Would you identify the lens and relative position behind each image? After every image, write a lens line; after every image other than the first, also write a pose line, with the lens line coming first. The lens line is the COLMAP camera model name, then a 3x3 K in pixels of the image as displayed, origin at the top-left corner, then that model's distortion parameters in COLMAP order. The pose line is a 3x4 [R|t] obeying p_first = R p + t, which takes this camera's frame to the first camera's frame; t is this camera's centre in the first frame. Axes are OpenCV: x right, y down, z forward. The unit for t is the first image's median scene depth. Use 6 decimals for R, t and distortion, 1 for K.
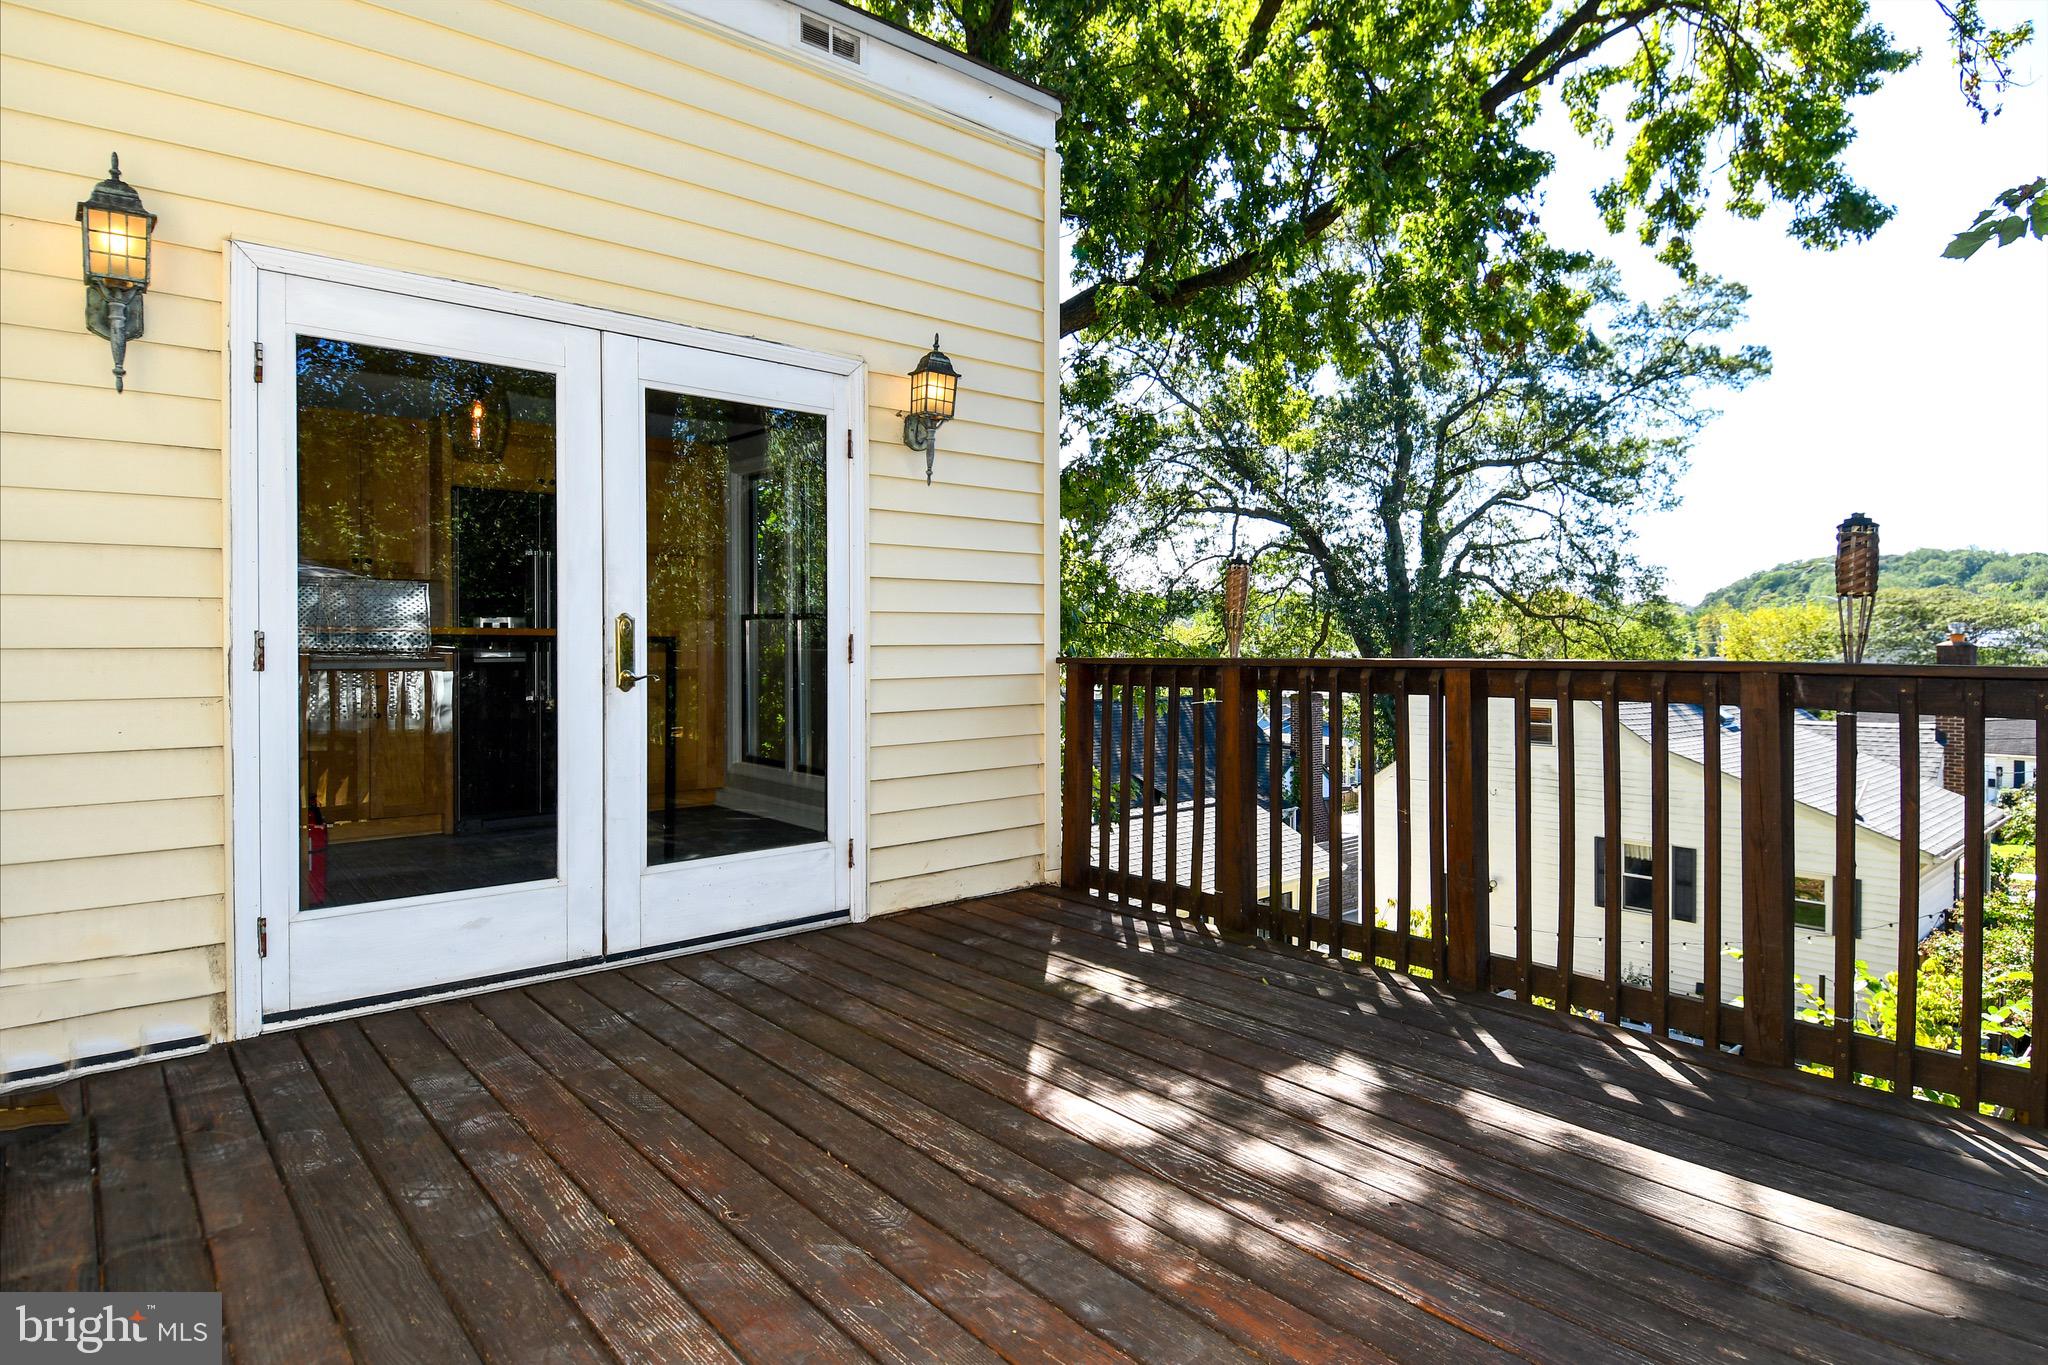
lens RADIAL K [[1101.1, 0, 1071.5], [0, 1101.1, 631.8], [0, 0, 1]] dist [0.042836, -0.059821]
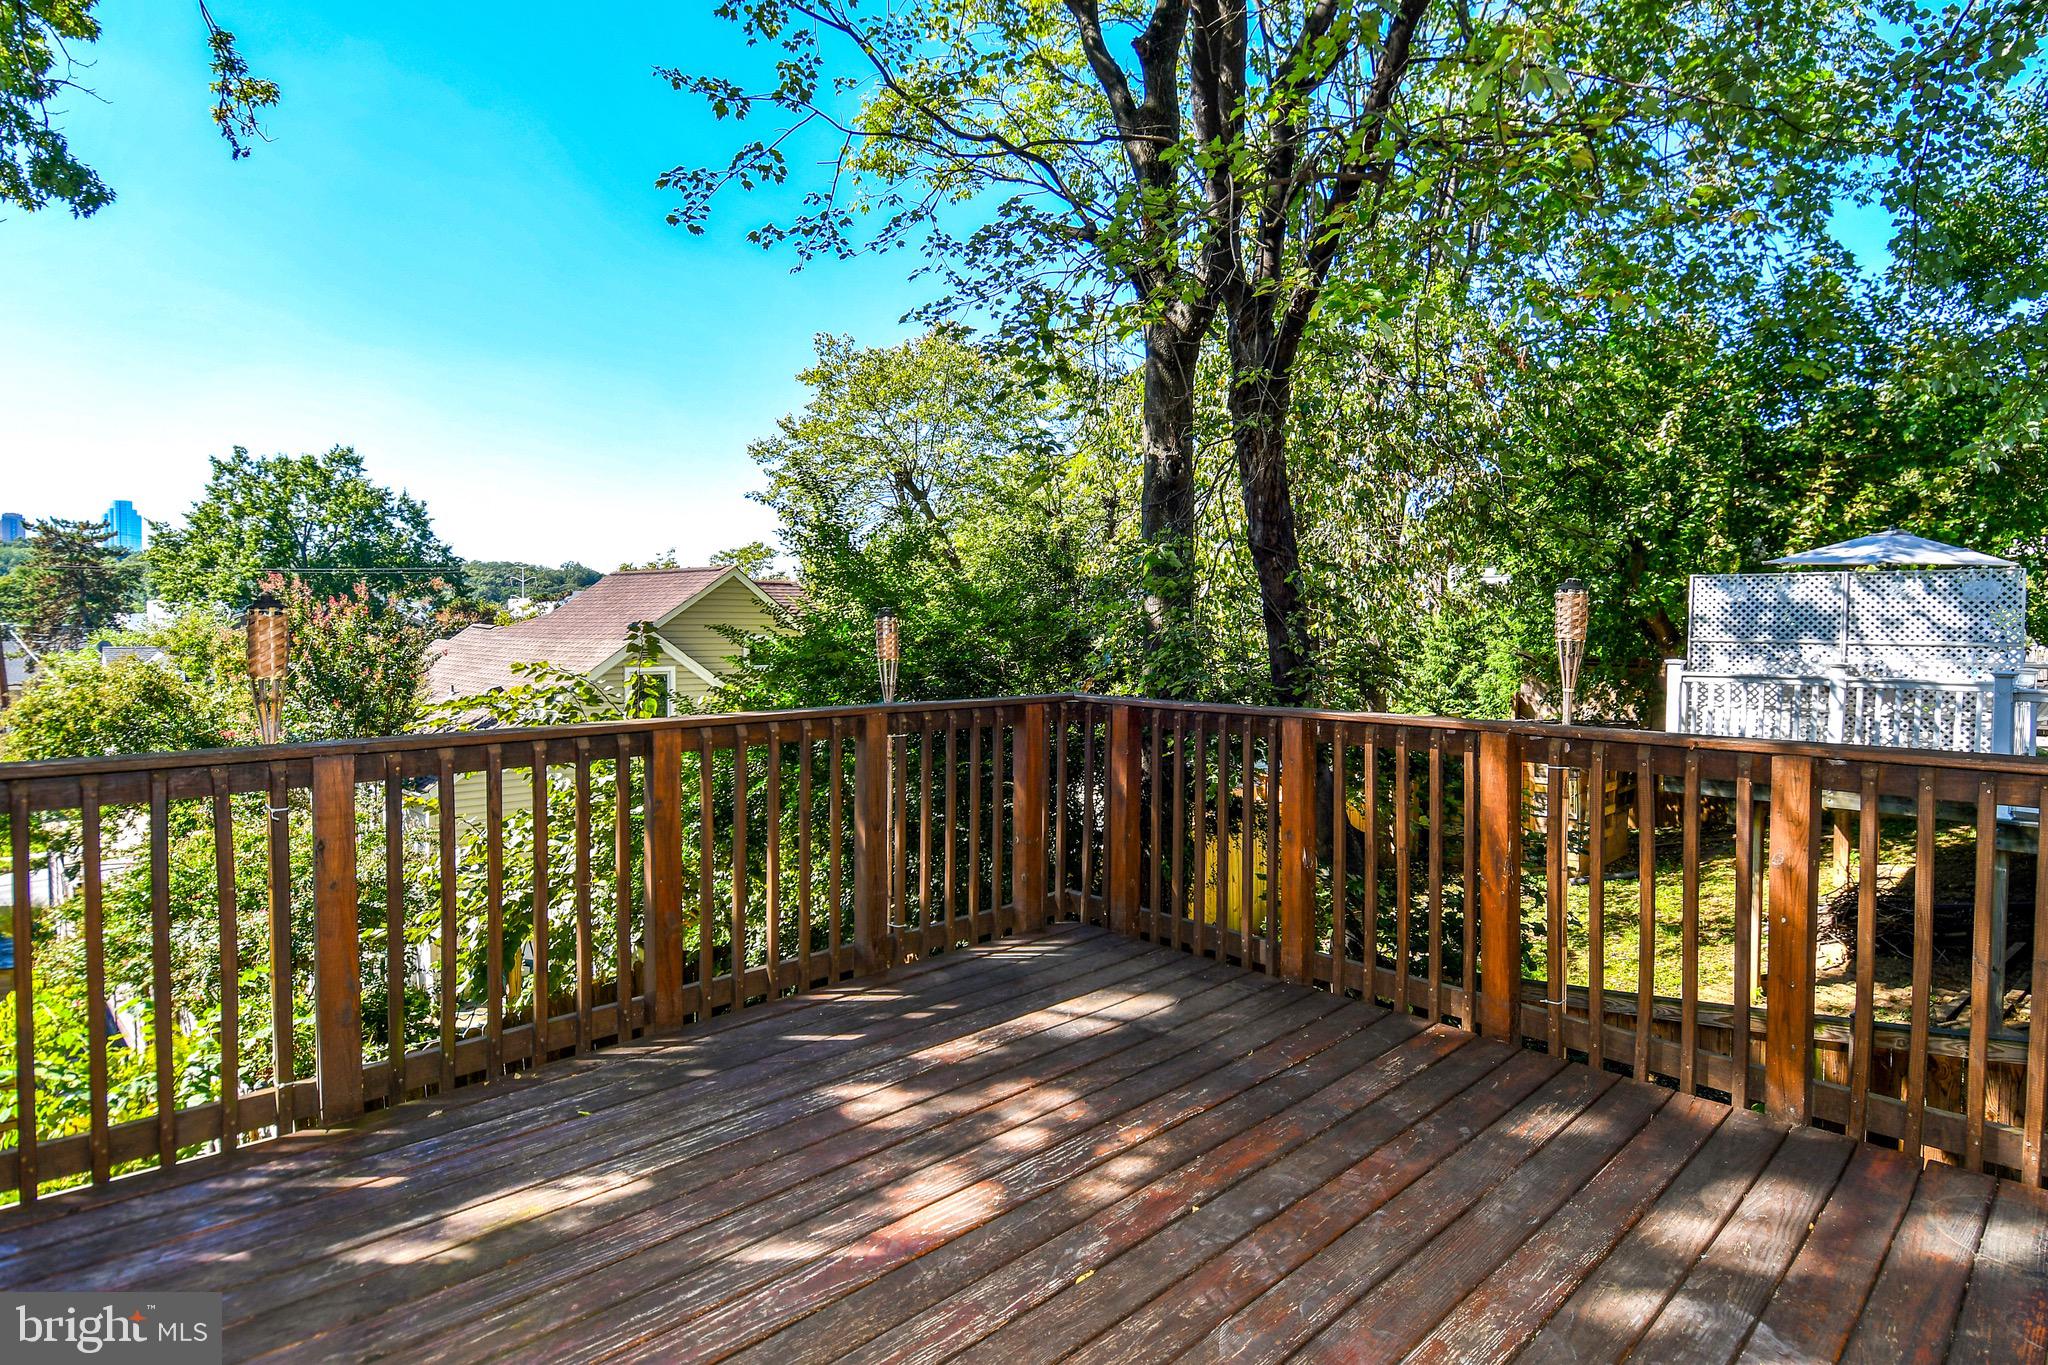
lens RADIAL K [[1056.0, 0, 1061.1], [0, 1056.0, 646.3], [0, 0, 1]] dist [0.046110, -0.042267]
pose [[-0.041749, -0.021562, 0.998895, -0.932297], [-0.011071, 0.999716, 0.021117, -0.100331], [-0.999067, -0.010177, -0.041975, 0.924366]]
